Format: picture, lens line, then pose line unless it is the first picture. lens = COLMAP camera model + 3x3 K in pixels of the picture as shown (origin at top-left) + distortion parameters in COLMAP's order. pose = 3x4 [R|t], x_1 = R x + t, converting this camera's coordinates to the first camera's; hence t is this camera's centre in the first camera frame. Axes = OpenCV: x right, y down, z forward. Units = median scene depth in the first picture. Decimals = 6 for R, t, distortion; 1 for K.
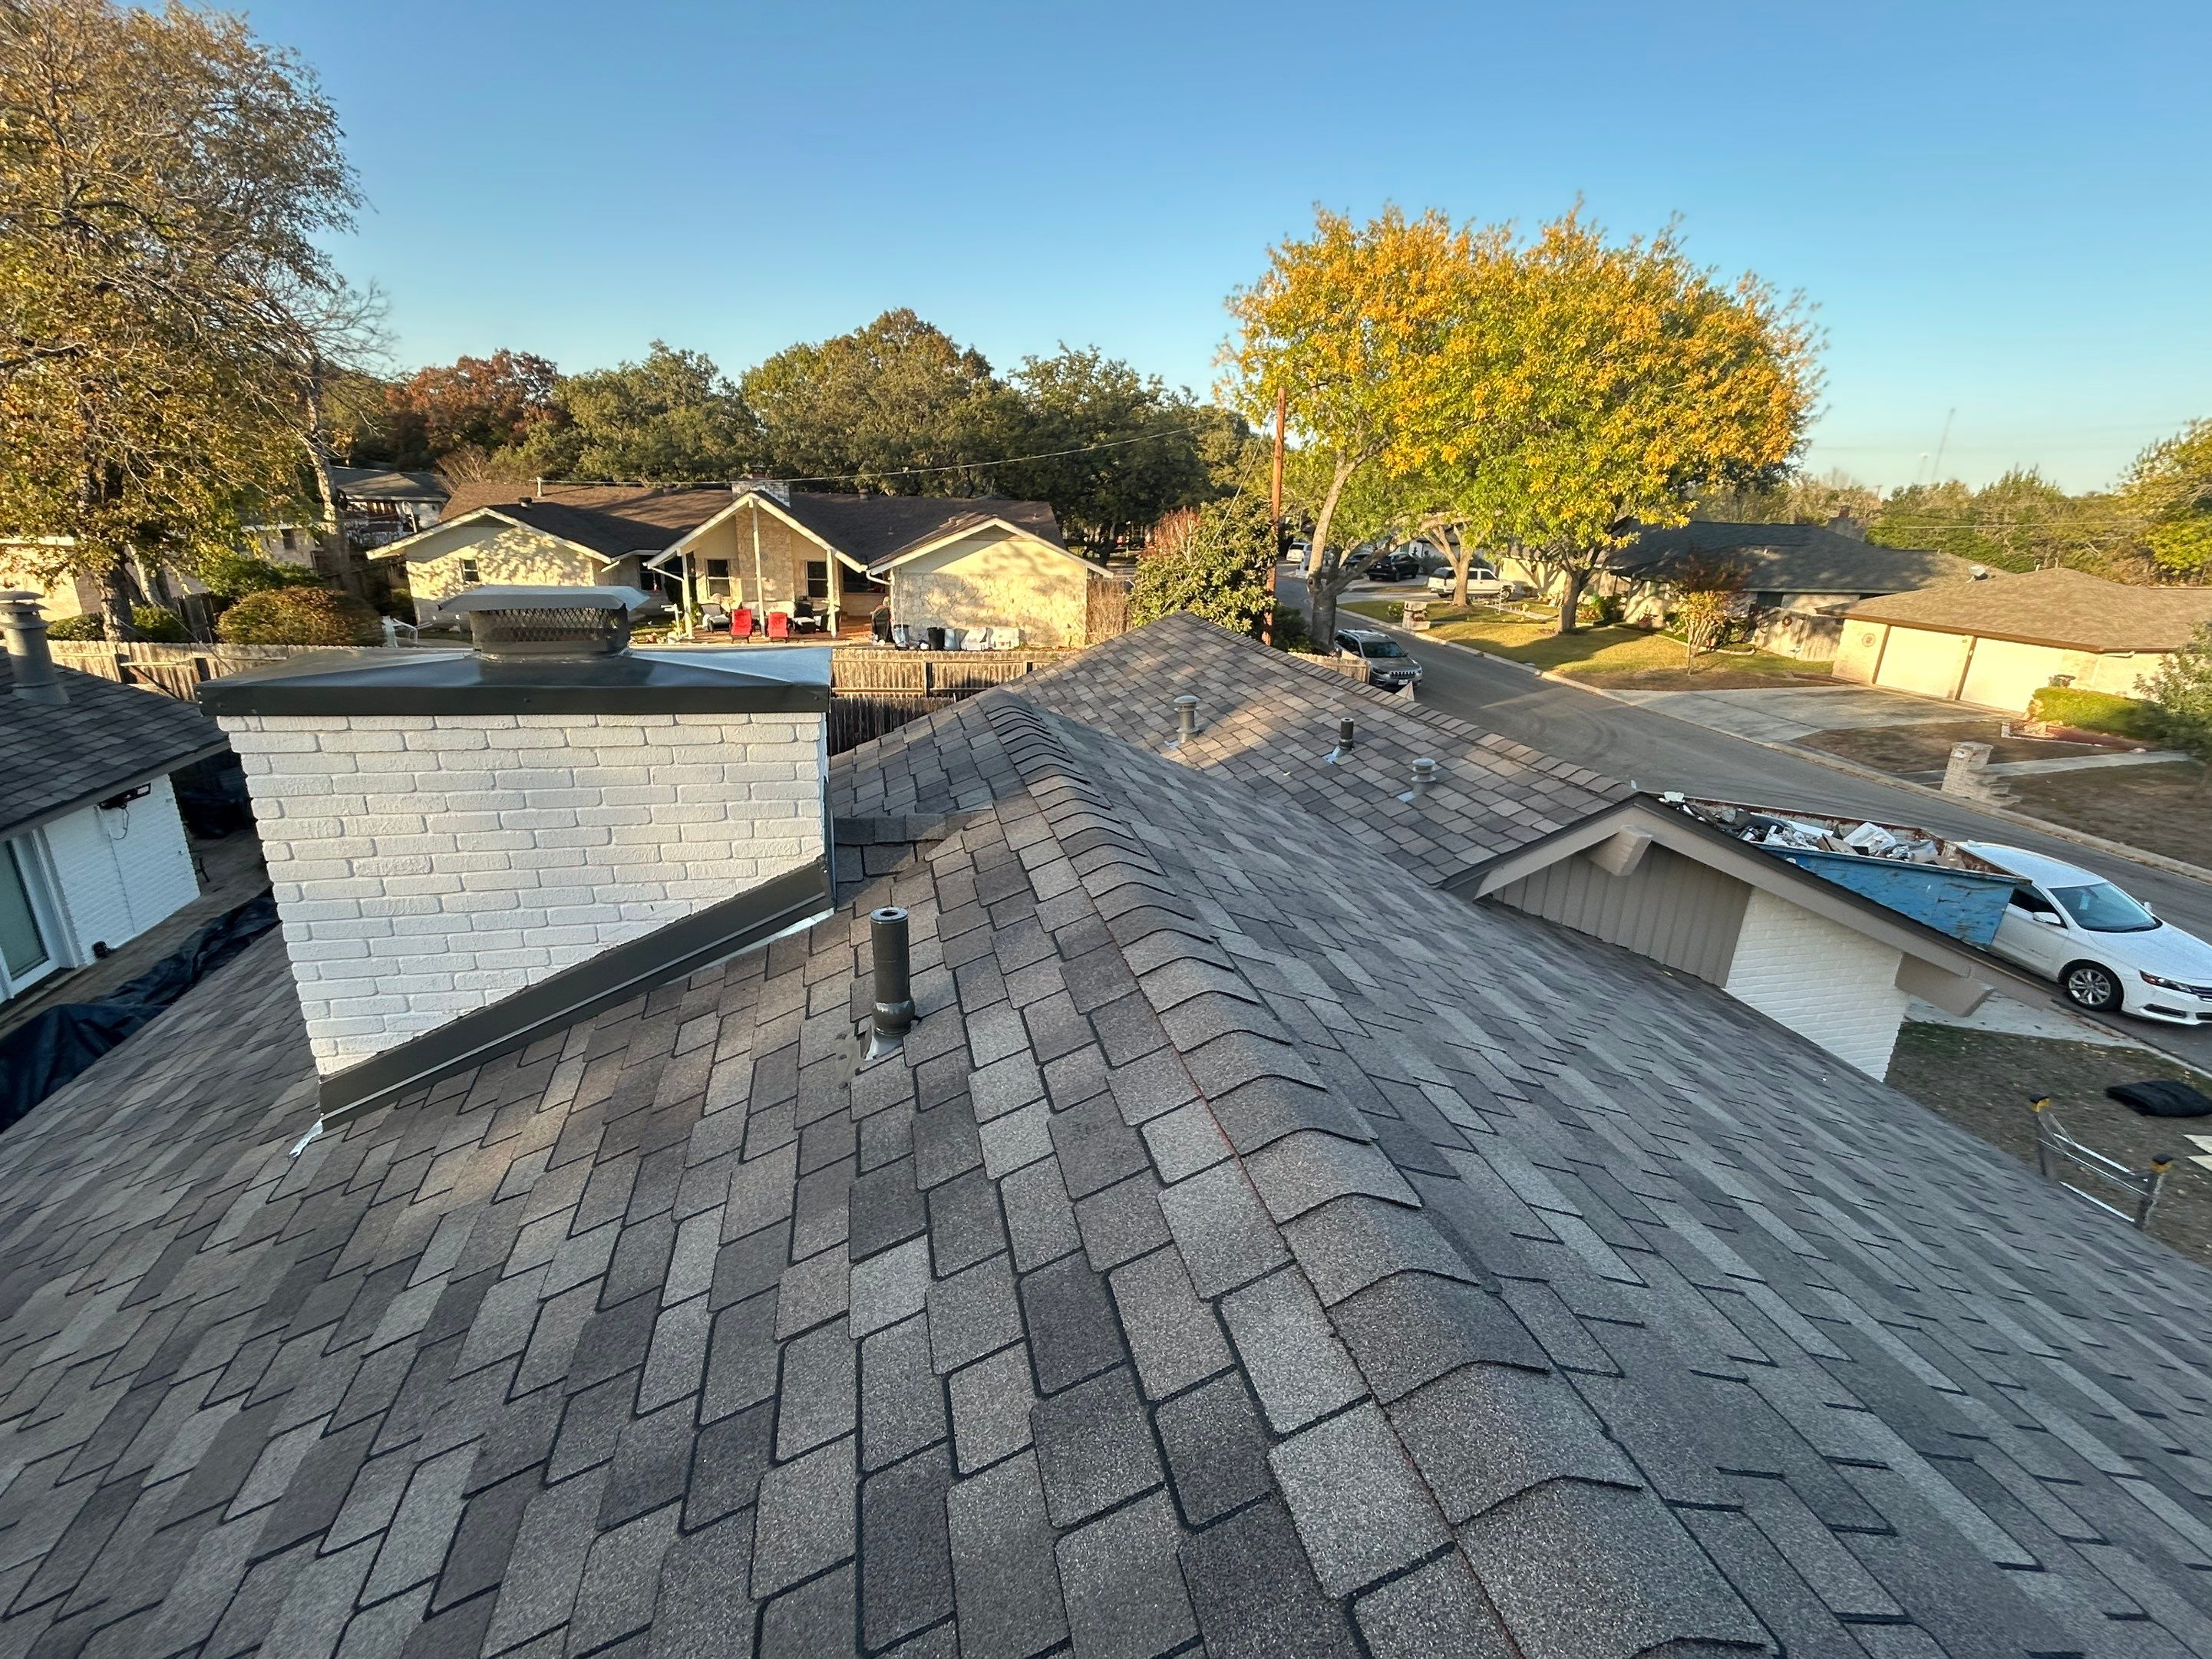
lens RADIAL K [[1011.3, 0, 1105.8], [0, 1011.3, 825.6], [0, 0, 1]] dist [-0.000367, 0.003723]
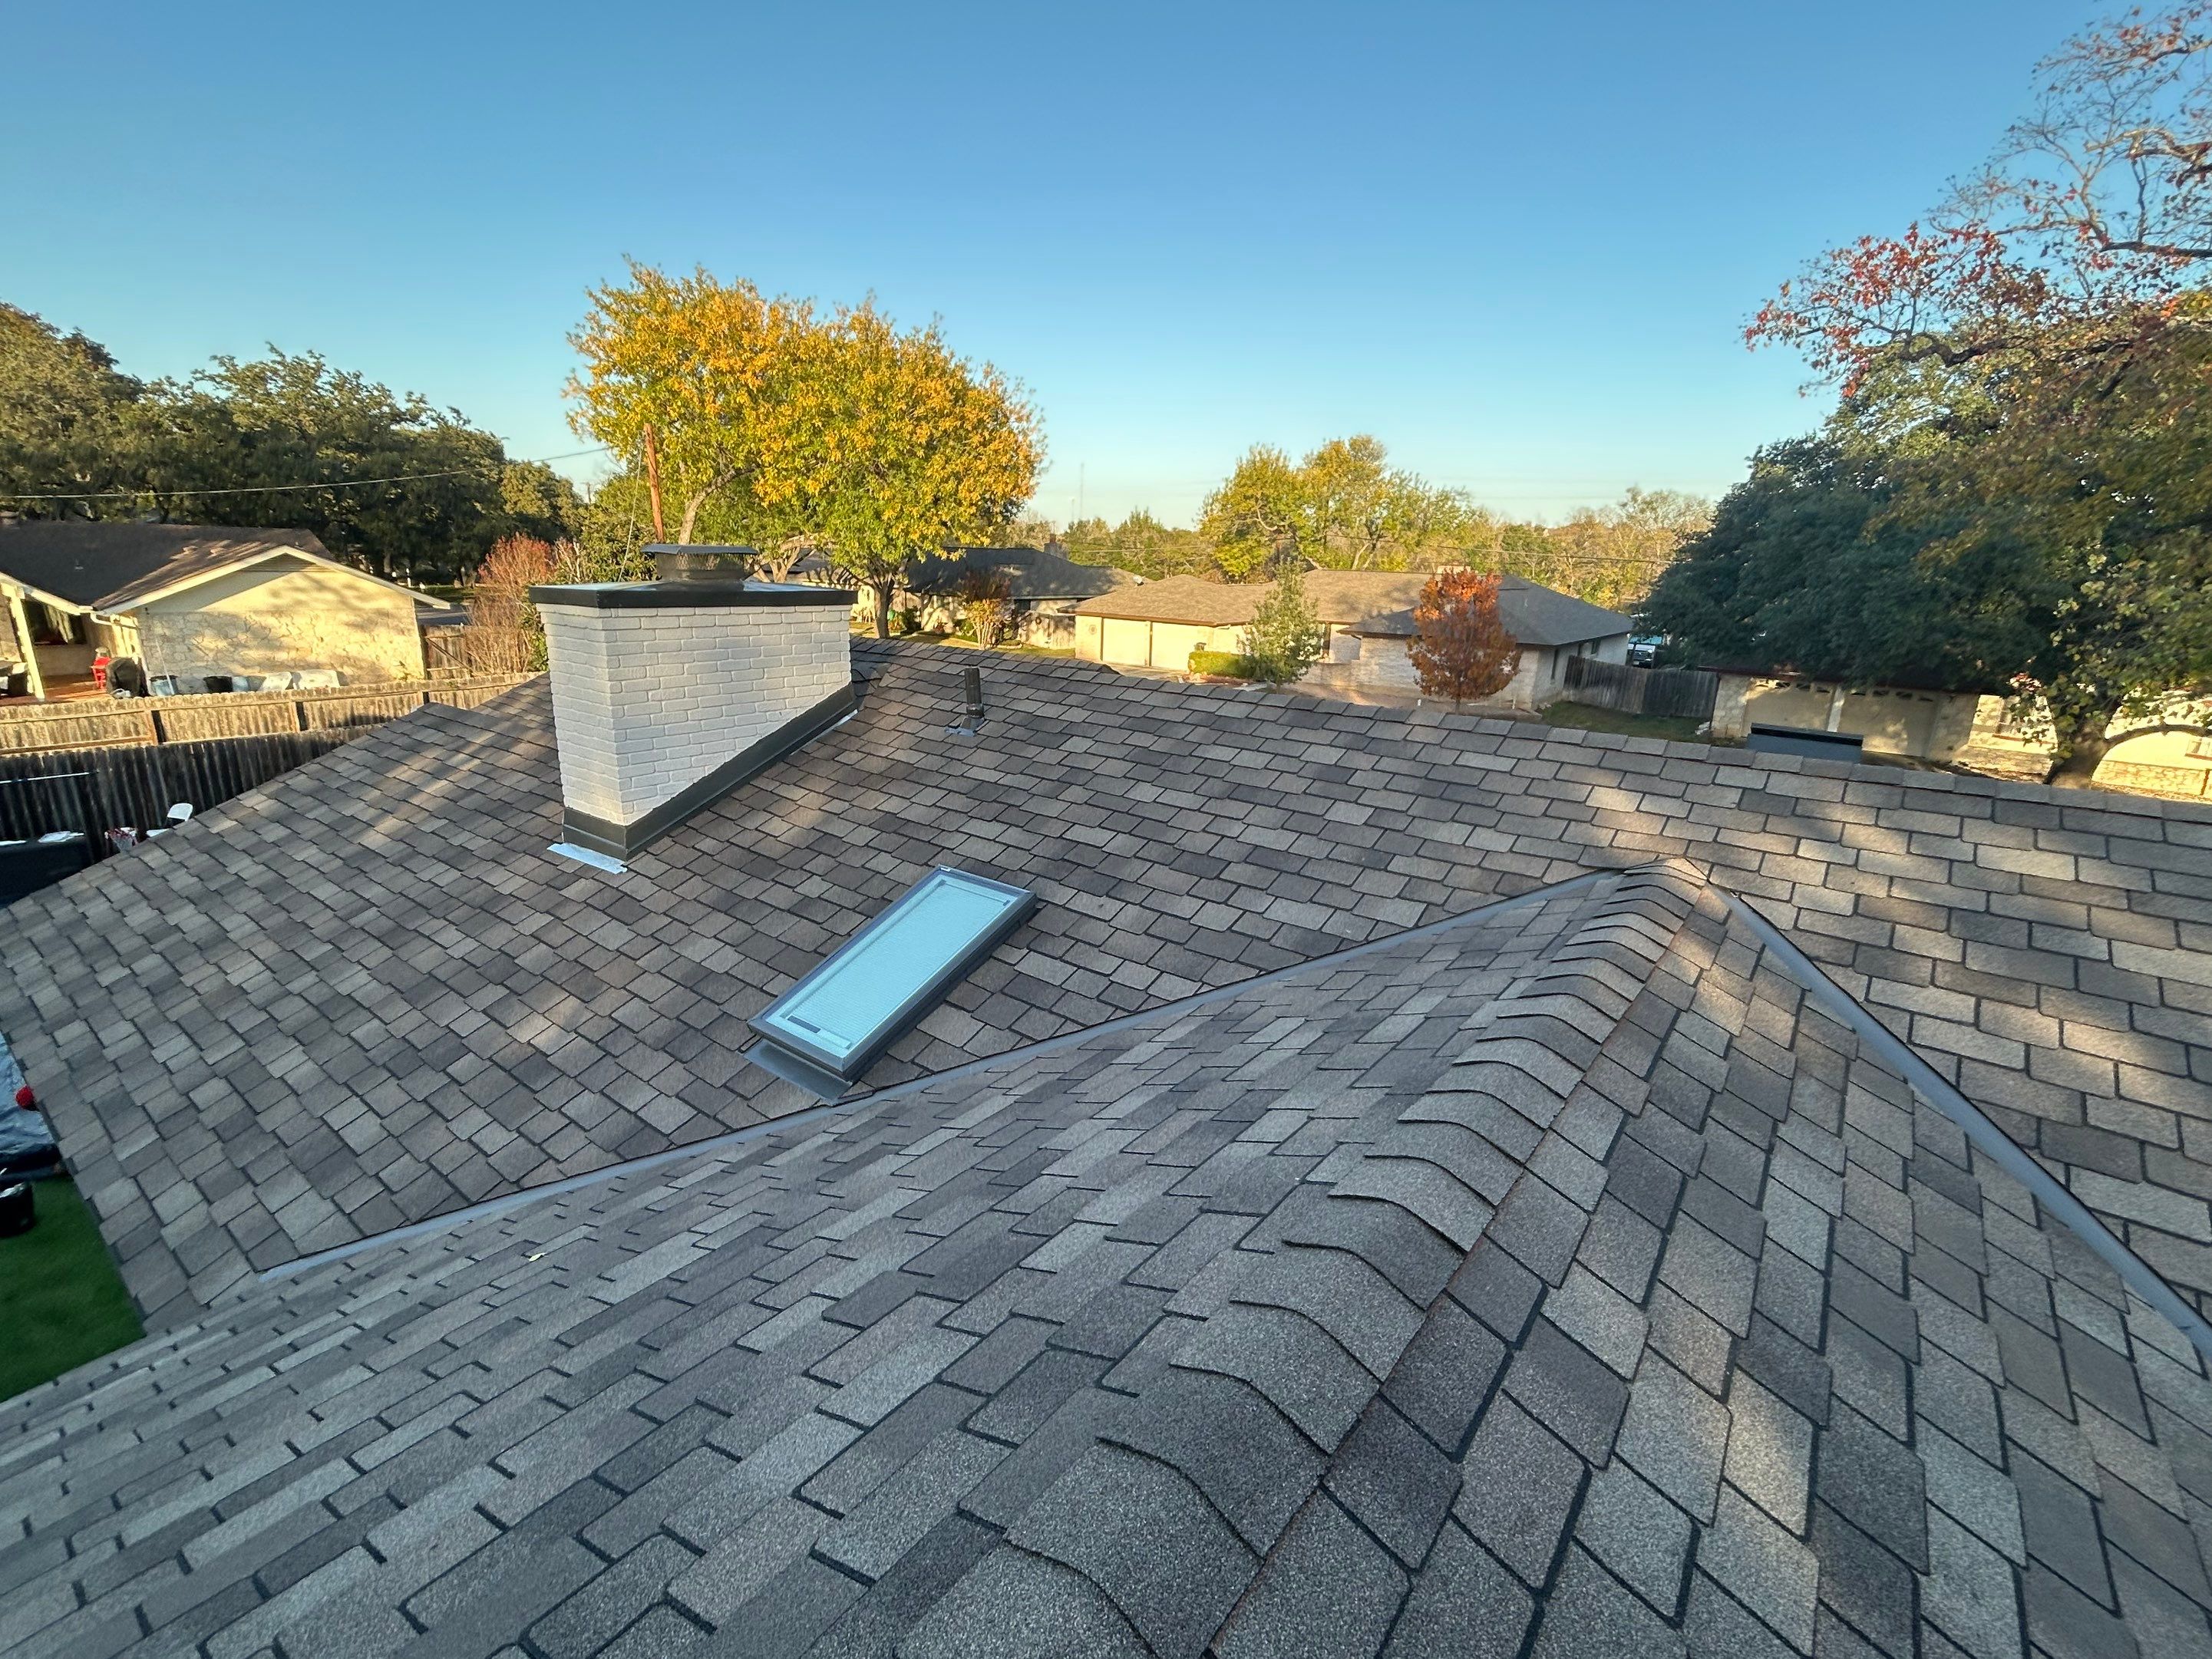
lens RADIAL K [[1011.3, 0, 1101.6], [0, 1011.3, 823.5], [0, 0, 1]] dist [-0.000367, 0.003723]
pose [[0.778722, -0.173697, 0.602845, -0.149737], [0.193136, 0.980615, 0.033060, 0.043351], [-0.596901, 0.090687, 0.797173, -0.108459]]
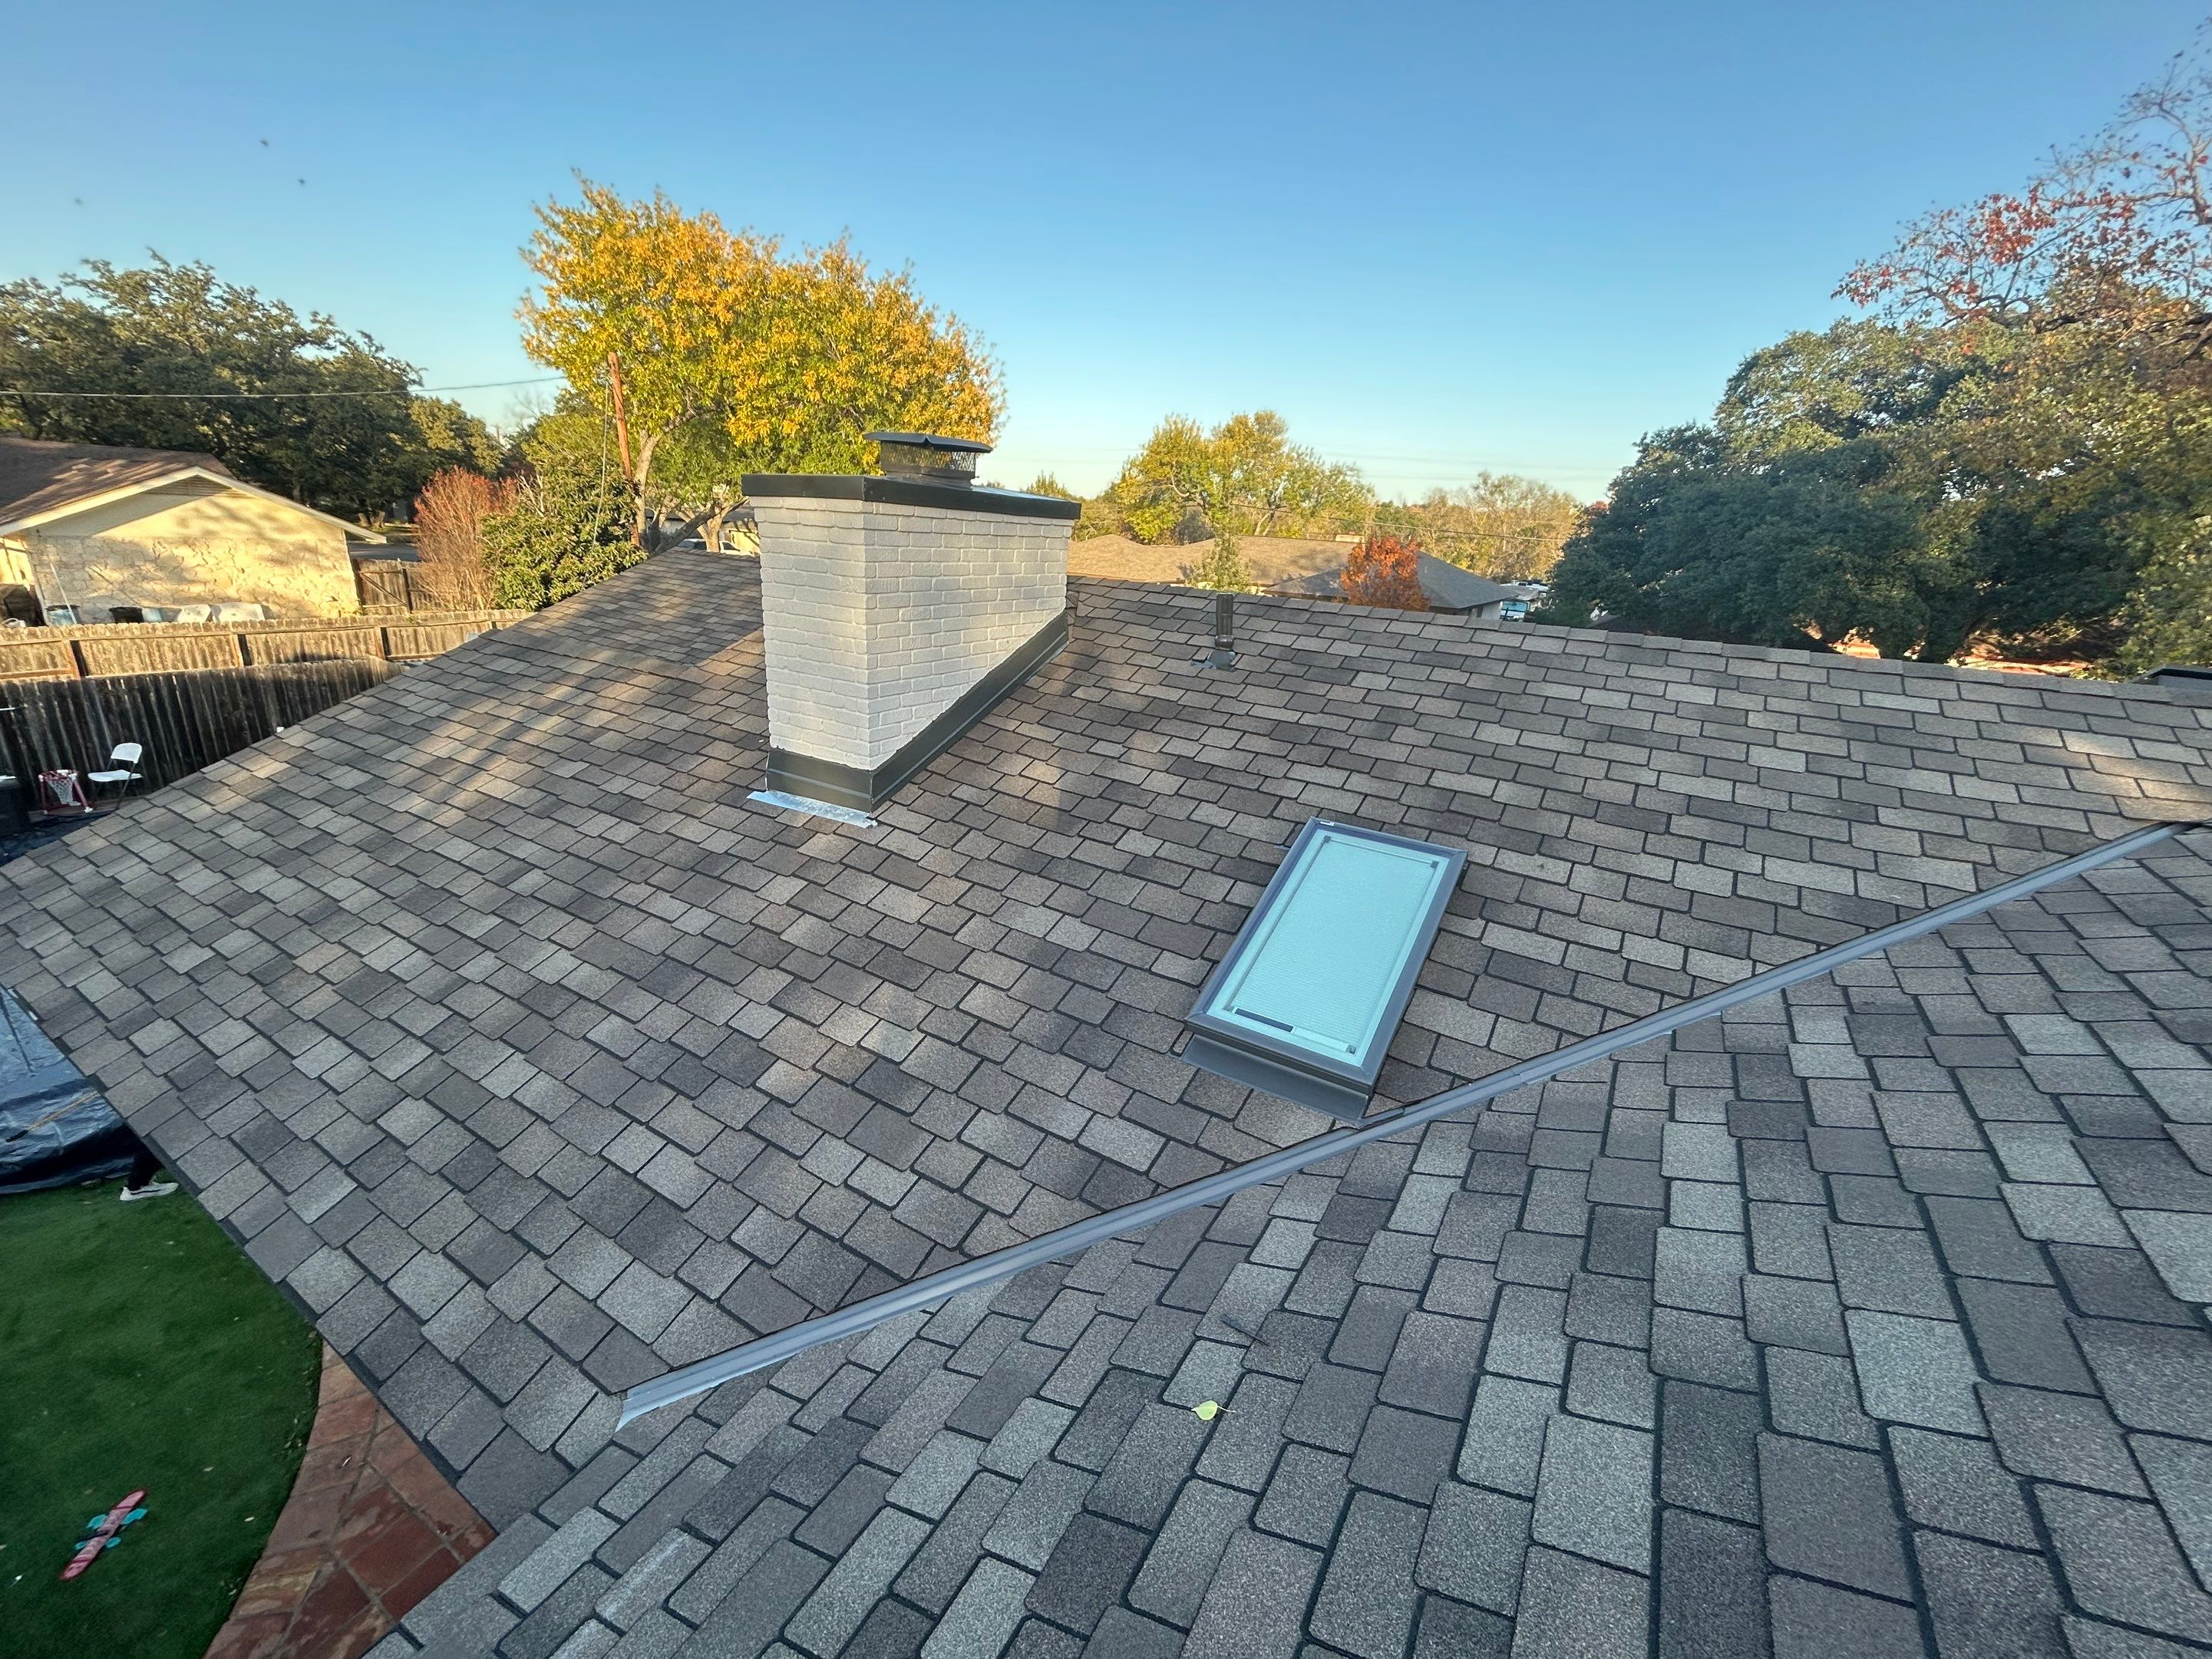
lens RADIAL K [[912.6, 0, 1103.0], [0, 912.6, 820.9], [0, 0, 1]] dist [0.005878, -0.001627]
pose [[0.703183, -0.211544, 0.678810, -0.182742], [0.185659, 0.976221, 0.111904, 0.029420], [-0.686341, 0.047338, 0.725738, -0.021600]]
